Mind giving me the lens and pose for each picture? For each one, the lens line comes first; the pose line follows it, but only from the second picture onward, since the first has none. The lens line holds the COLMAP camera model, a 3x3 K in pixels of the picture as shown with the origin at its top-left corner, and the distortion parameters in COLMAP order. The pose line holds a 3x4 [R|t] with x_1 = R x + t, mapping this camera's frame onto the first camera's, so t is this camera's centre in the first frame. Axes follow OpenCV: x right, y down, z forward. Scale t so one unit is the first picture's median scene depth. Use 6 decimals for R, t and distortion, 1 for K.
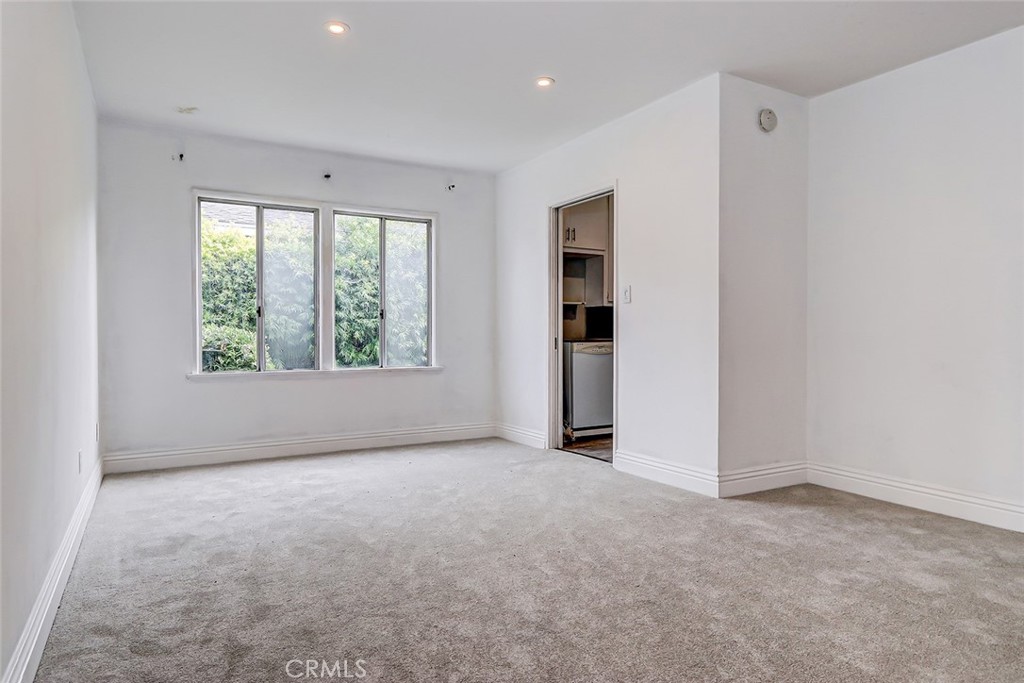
lens RADIAL K [[638.0, 0, 512.0], [0, 638.0, 341.5], [0, 0, 1]] dist [-0.001738, -0.000223]
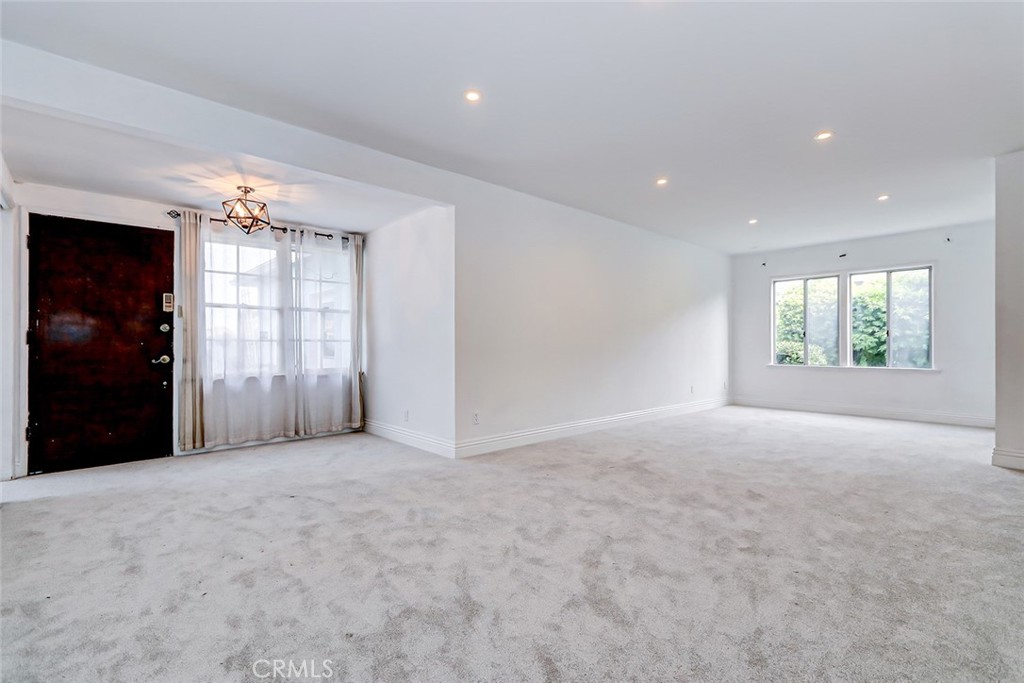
lens RADIAL K [[467.4, 0, 512.0], [0, 467.4, 341.5], [0, 0, 1]] dist [0.000982, 0.000283]
pose [[0.228025, -0.008493, -0.973618, 0.710031], [-0.013282, 0.999842, -0.011833, 0.003428], [0.973565, 0.015630, 0.227876, -0.157400]]
